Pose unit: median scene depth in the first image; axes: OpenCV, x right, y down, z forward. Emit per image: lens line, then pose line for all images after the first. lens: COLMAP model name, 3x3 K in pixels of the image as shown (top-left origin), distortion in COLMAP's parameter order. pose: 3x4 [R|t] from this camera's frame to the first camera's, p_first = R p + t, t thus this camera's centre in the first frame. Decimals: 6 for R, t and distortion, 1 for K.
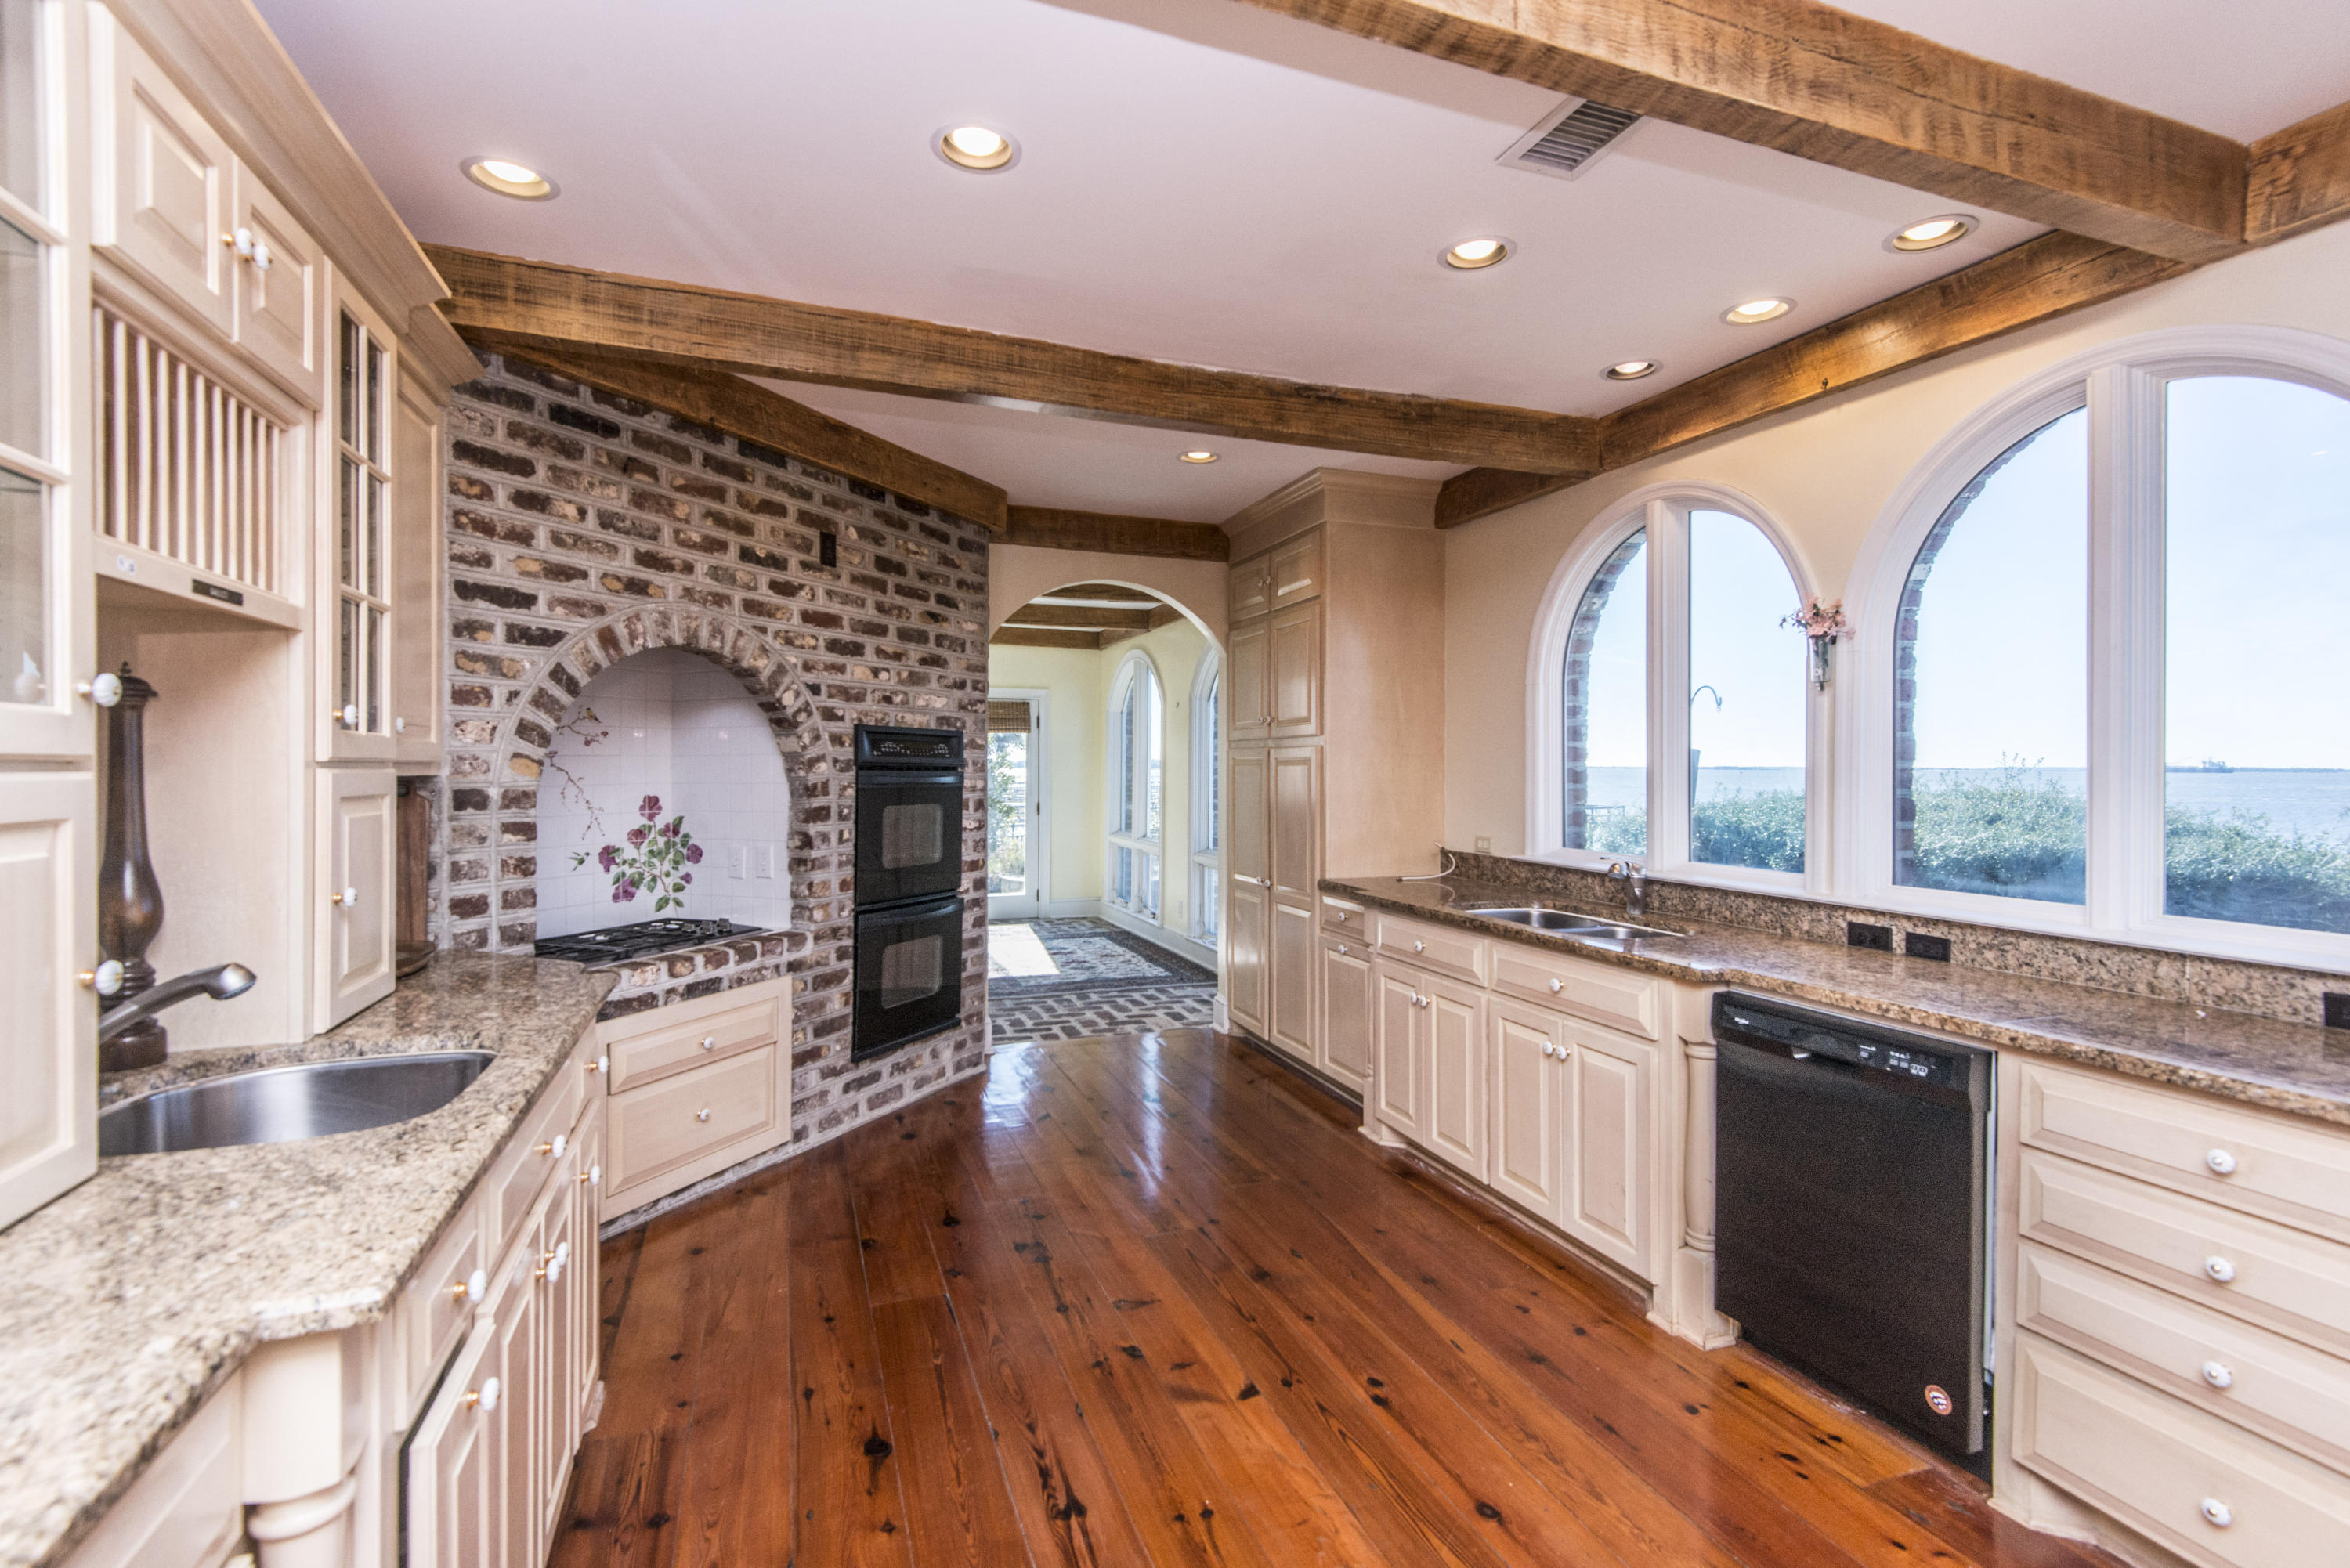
lens RADIAL K [[1074.0, 0, 1181.3], [0, 1074.0, 771.8], [0, 0, 1]] dist [0.056451, -0.042788]
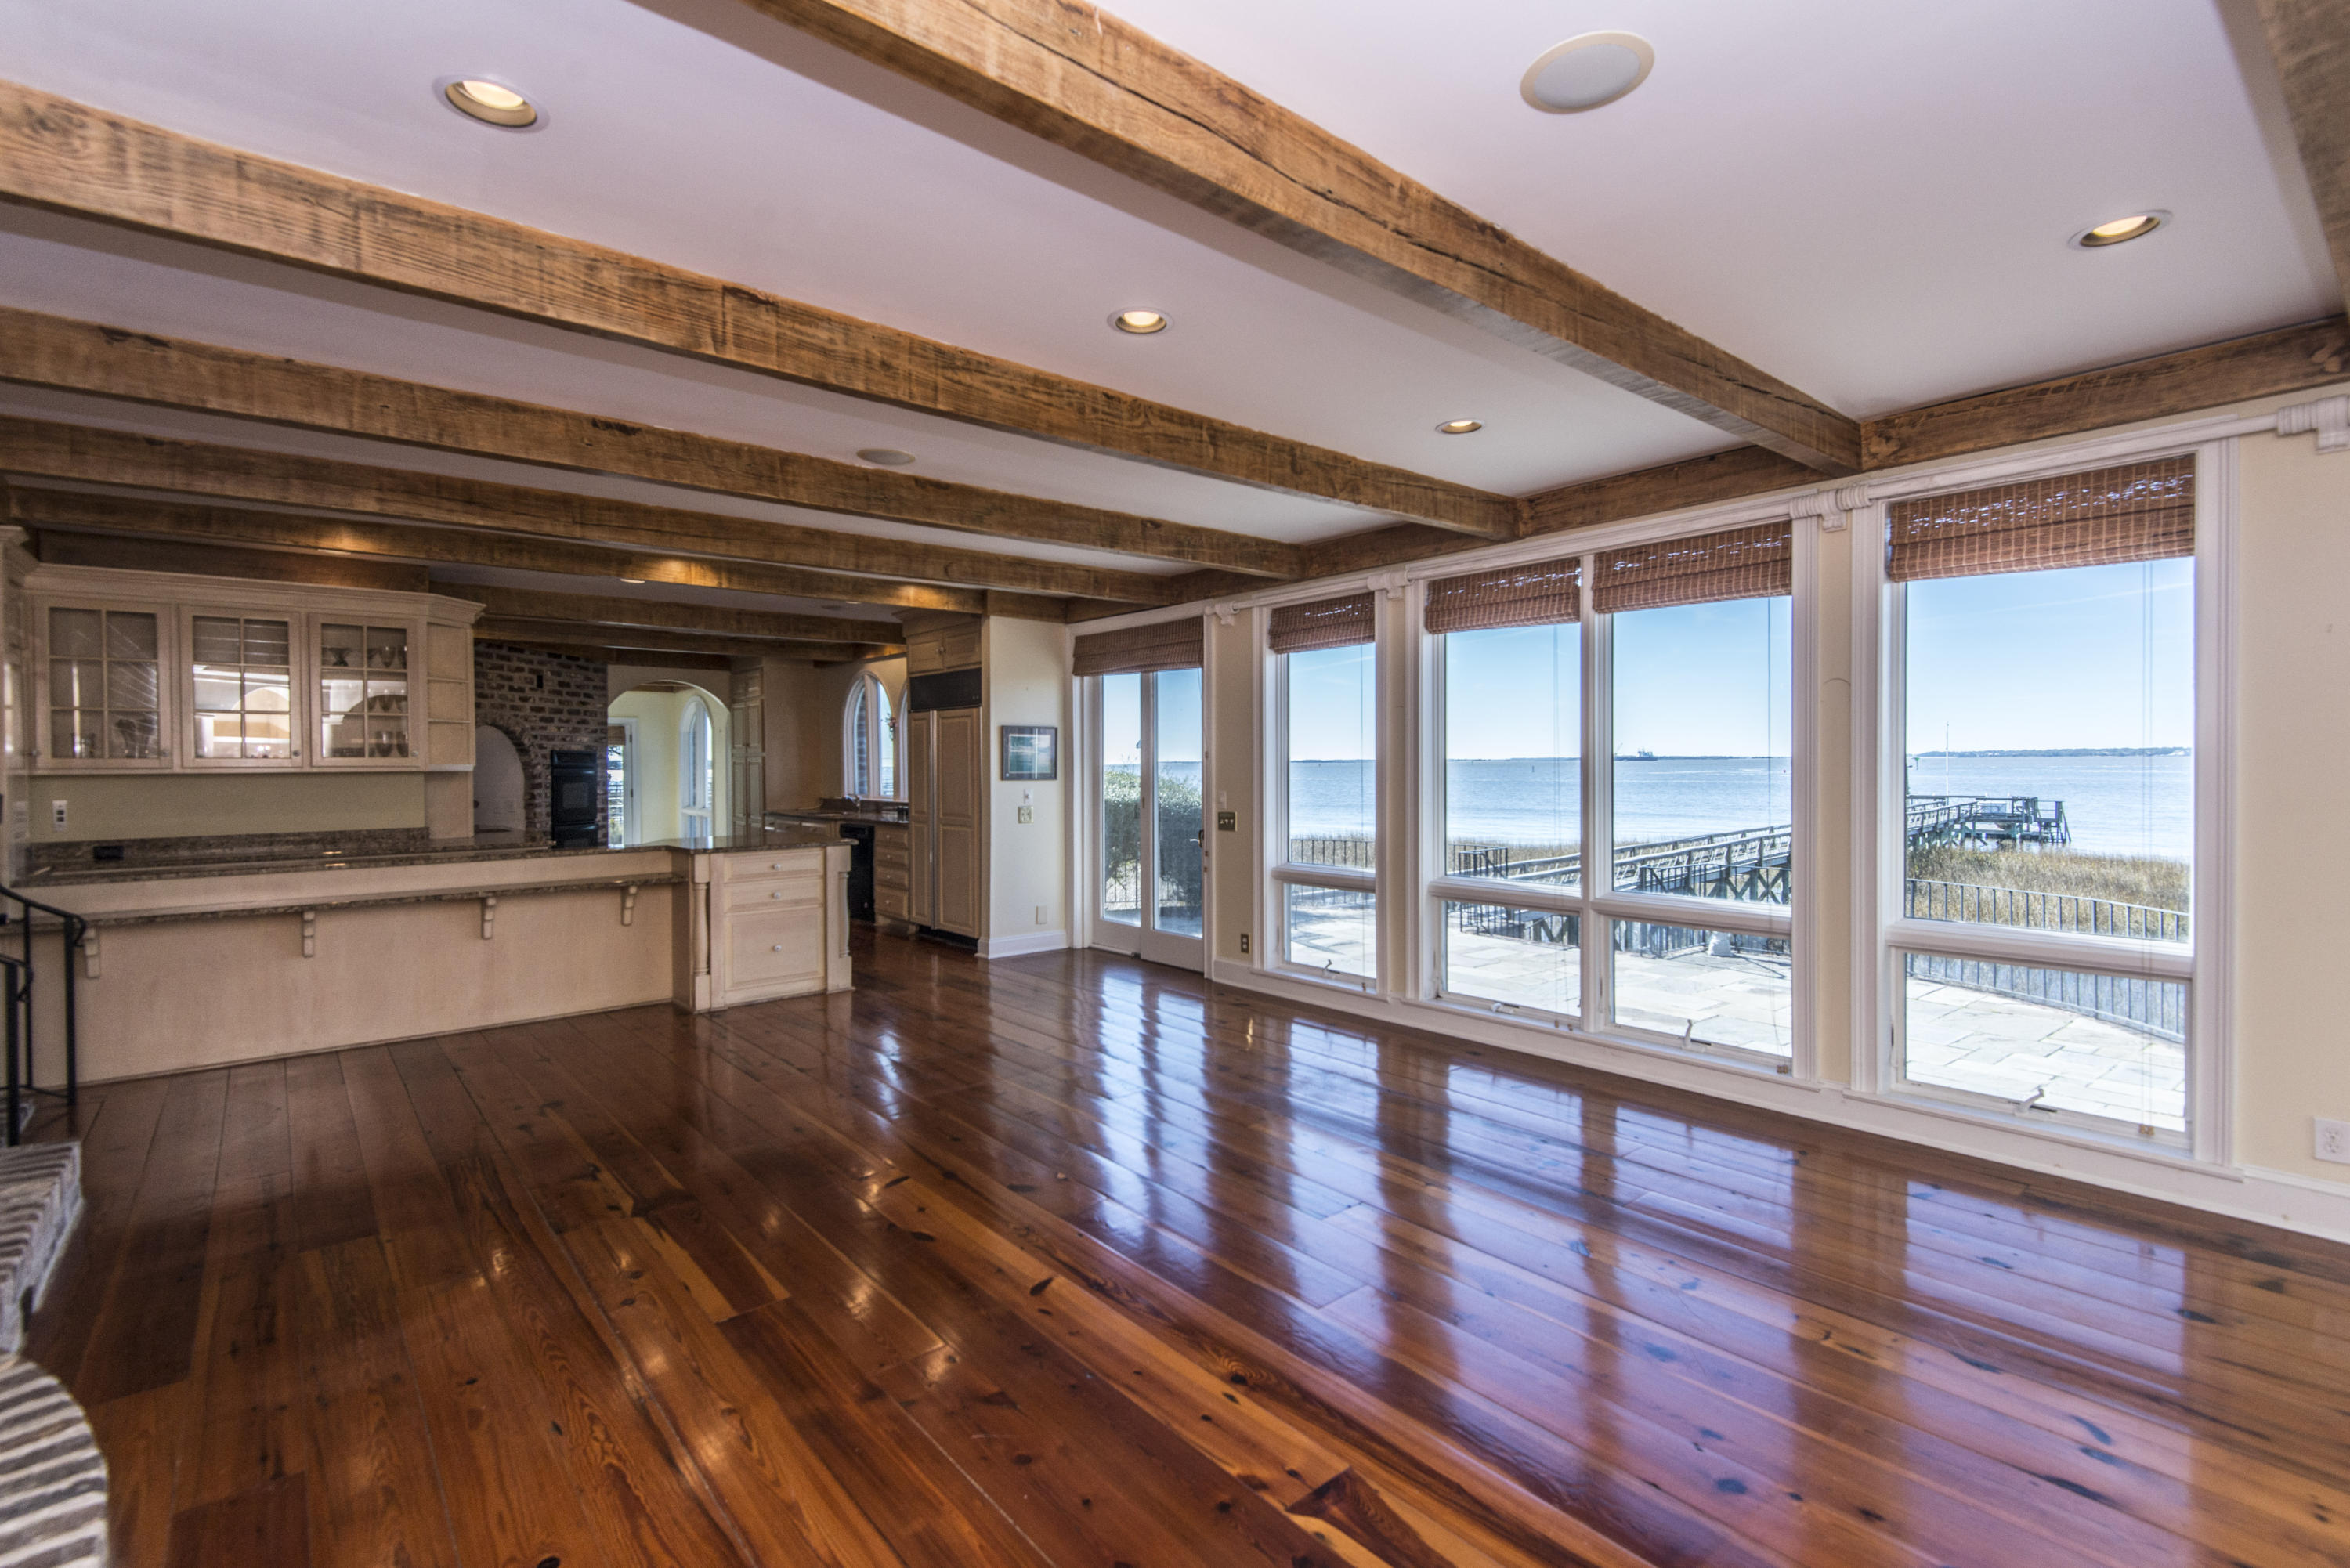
lens RADIAL K [[1074.0, 0, 1181.3], [0, 1074.0, 771.8], [0, 0, 1]] dist [0.056451, -0.042788]
pose [[0.942750, -0.013346, 0.333235, 0.239850], [0.012498, 0.999911, 0.004688, 0.013004], [-0.333267, -0.000255, 0.942832, -1.926328]]
